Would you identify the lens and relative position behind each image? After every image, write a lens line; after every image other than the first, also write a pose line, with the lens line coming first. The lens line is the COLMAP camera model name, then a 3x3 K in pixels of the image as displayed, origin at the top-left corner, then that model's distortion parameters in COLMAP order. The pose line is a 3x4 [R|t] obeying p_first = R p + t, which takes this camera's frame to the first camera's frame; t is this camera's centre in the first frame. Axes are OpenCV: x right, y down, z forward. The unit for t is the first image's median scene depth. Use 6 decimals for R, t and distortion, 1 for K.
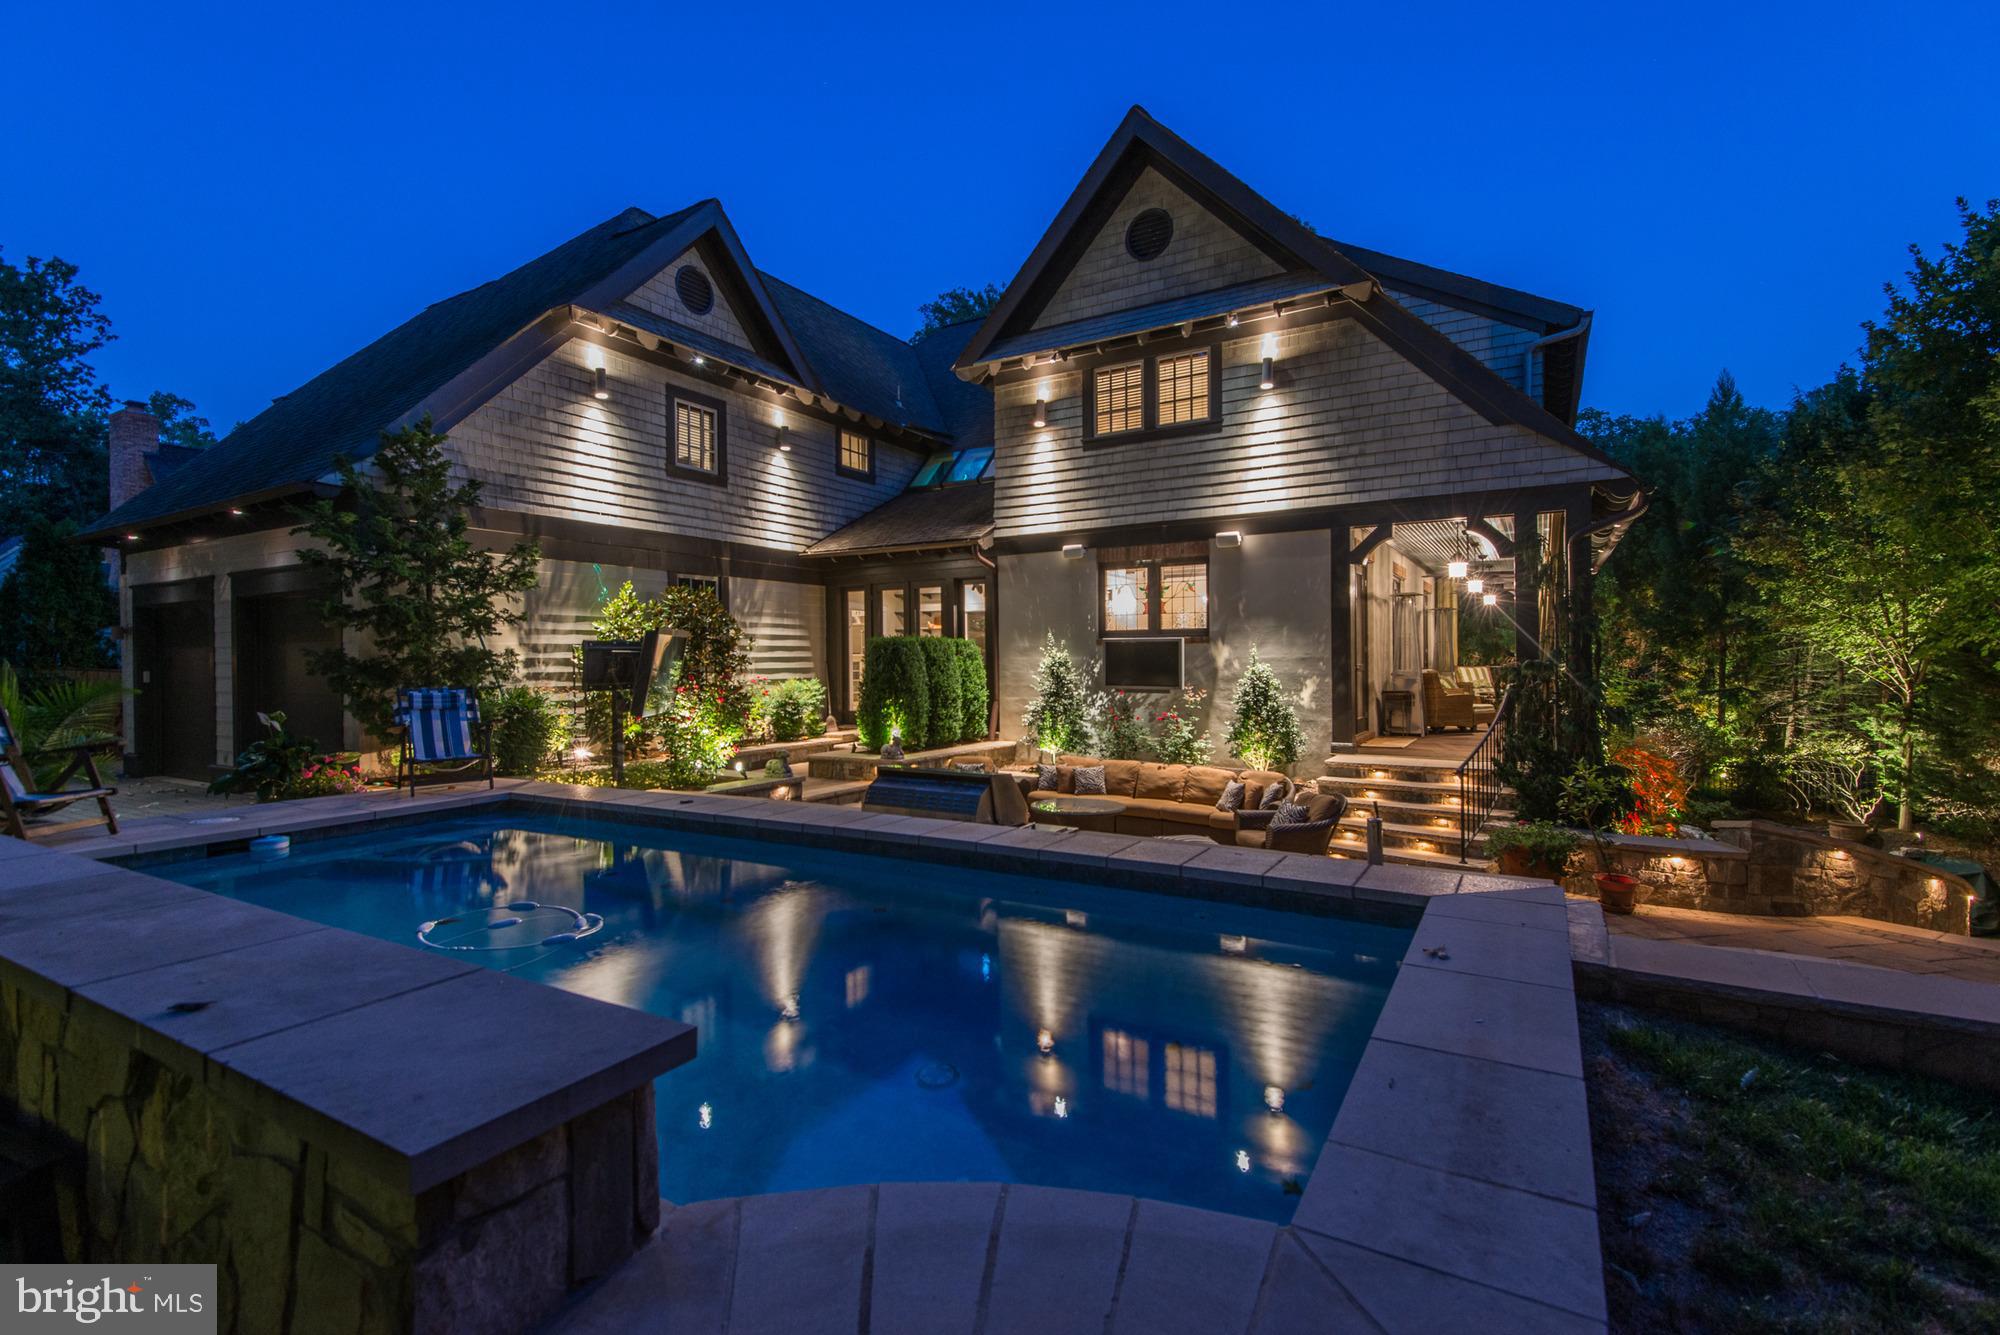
lens RADIAL K [[873.5, 0, 1000.0], [0, 873.5, 667.5], [0, 0, 1]] dist [0.030462, -0.017823]
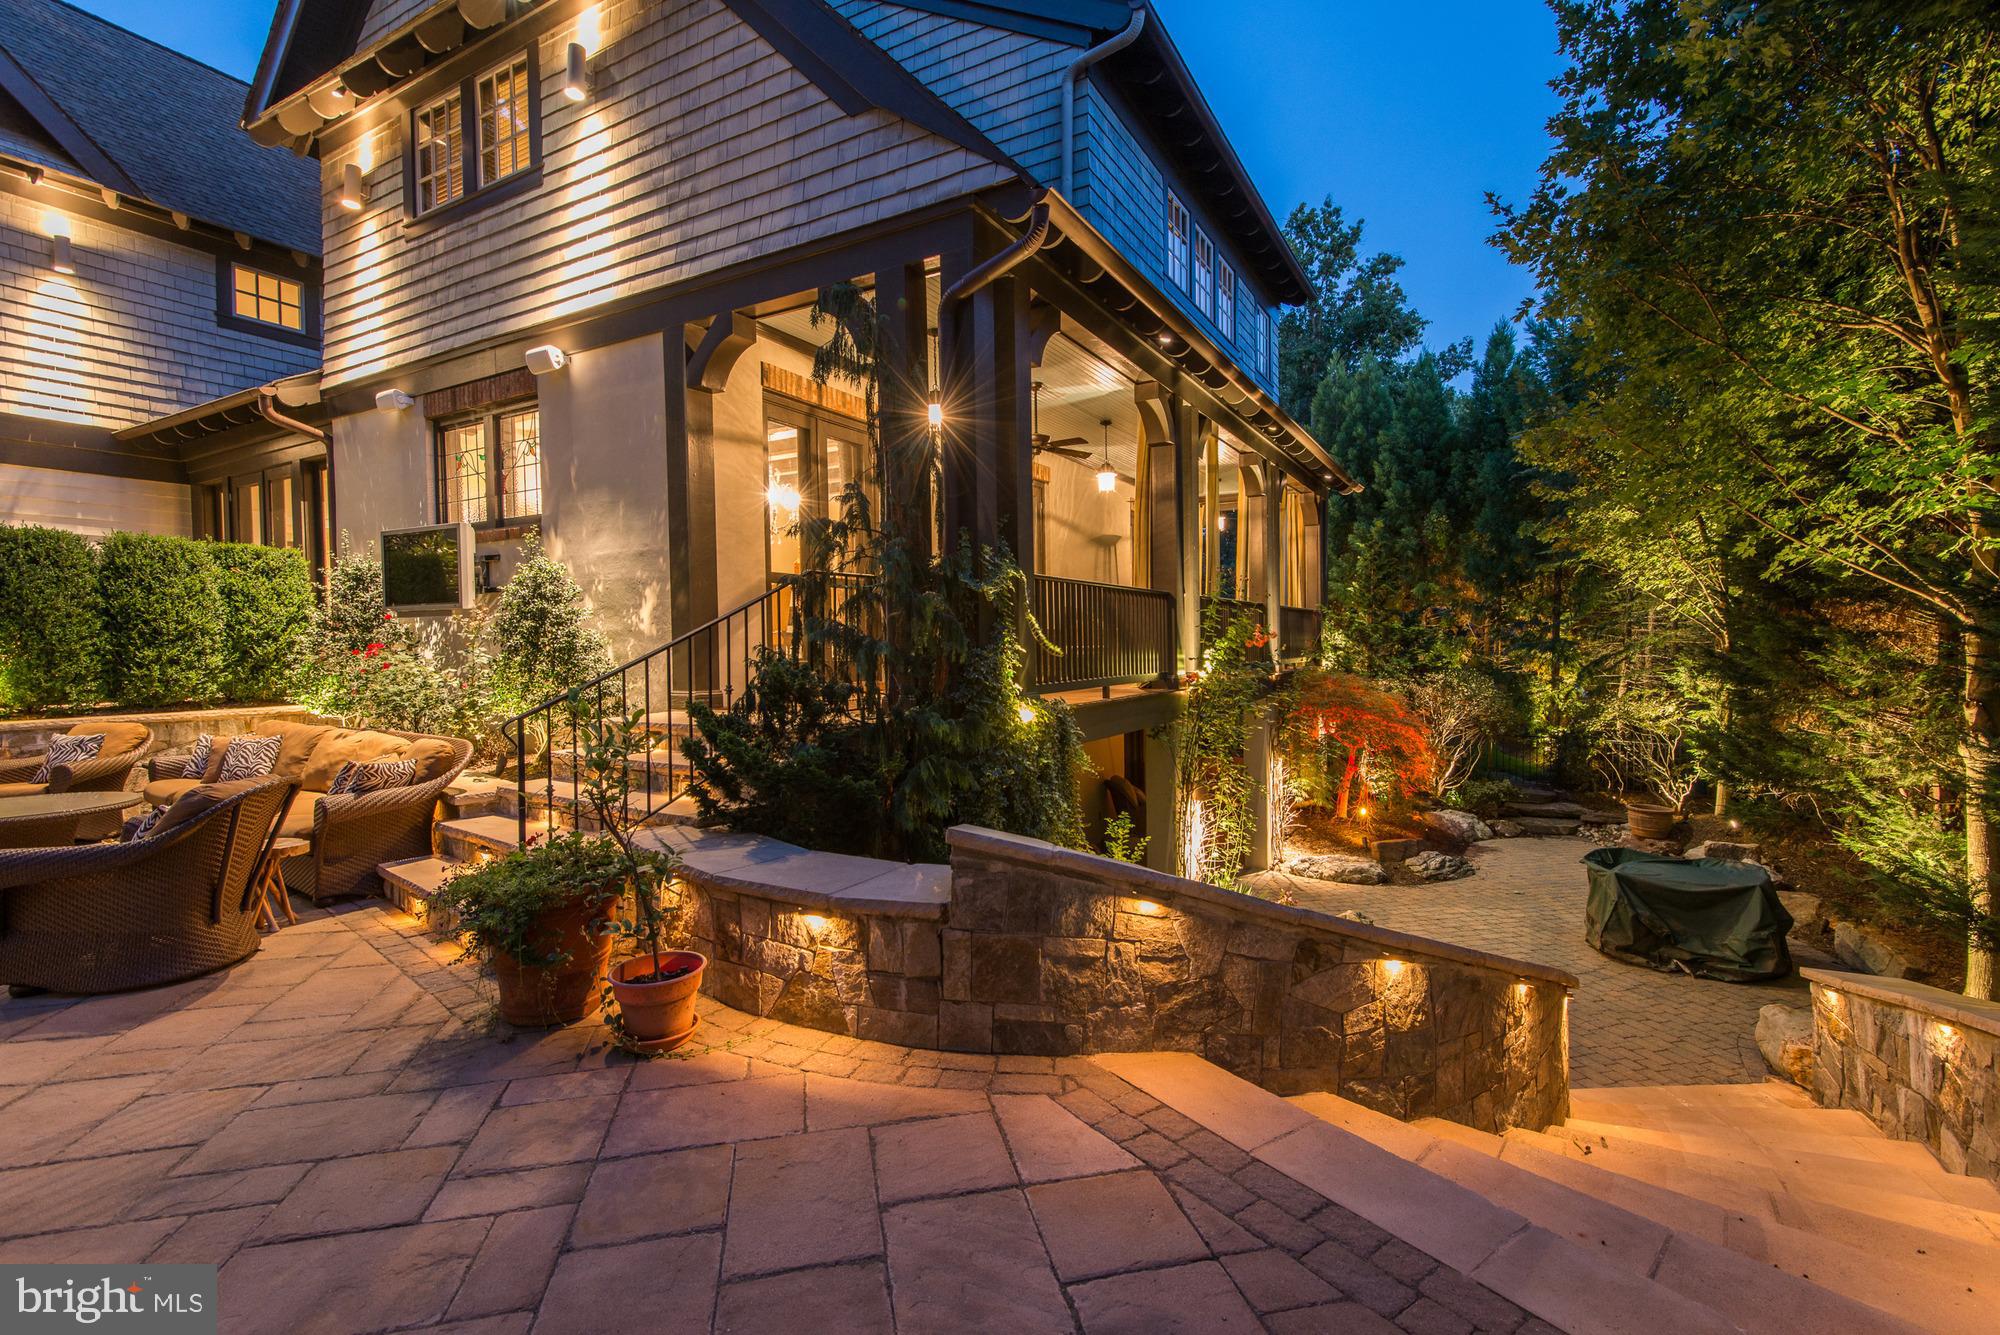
lens RADIAL K [[889.1, 0, 1007.8], [0, 889.1, 663.0], [0, 0, 1]] dist [0.009563, -0.008436]
pose [[0.999518, -0.007486, 0.030125, 0.576456], [0.007187, 0.999924, 0.010024, 0.060699], [-0.030198, -0.009802, 0.999496, 0.384581]]
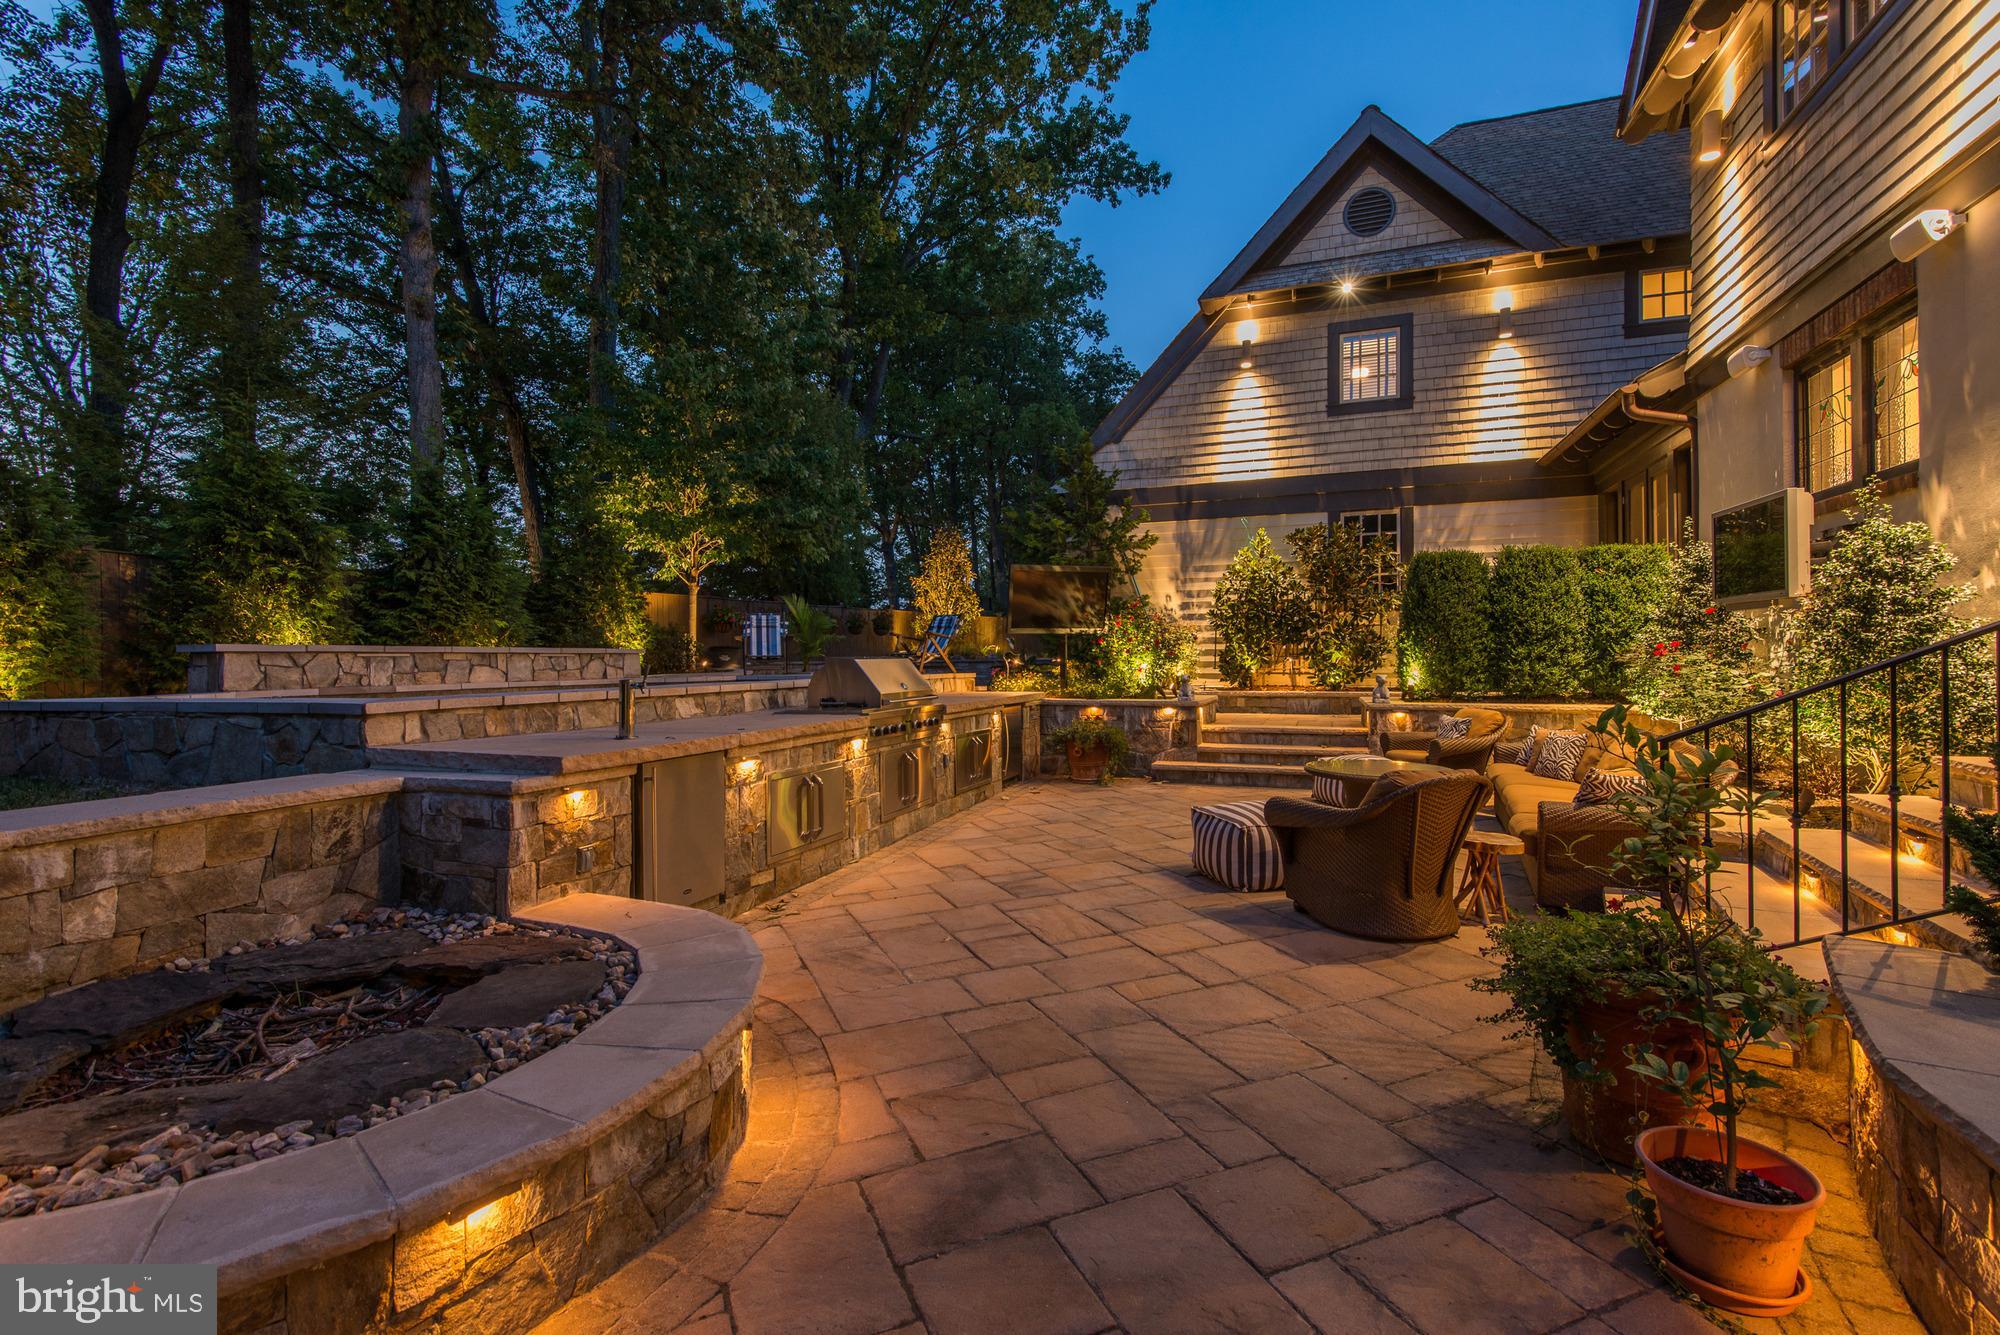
lens RADIAL K [[889.1, 0, 1007.8], [0, 889.1, 663.0], [0, 0, 1]] dist [0.009563, -0.008436]
pose [[0.190125, 0.011844, -0.981688, 0.618258], [-0.004033, 0.999928, 0.011282, 0.059108], [0.981752, 0.001815, 0.190159, 0.500032]]
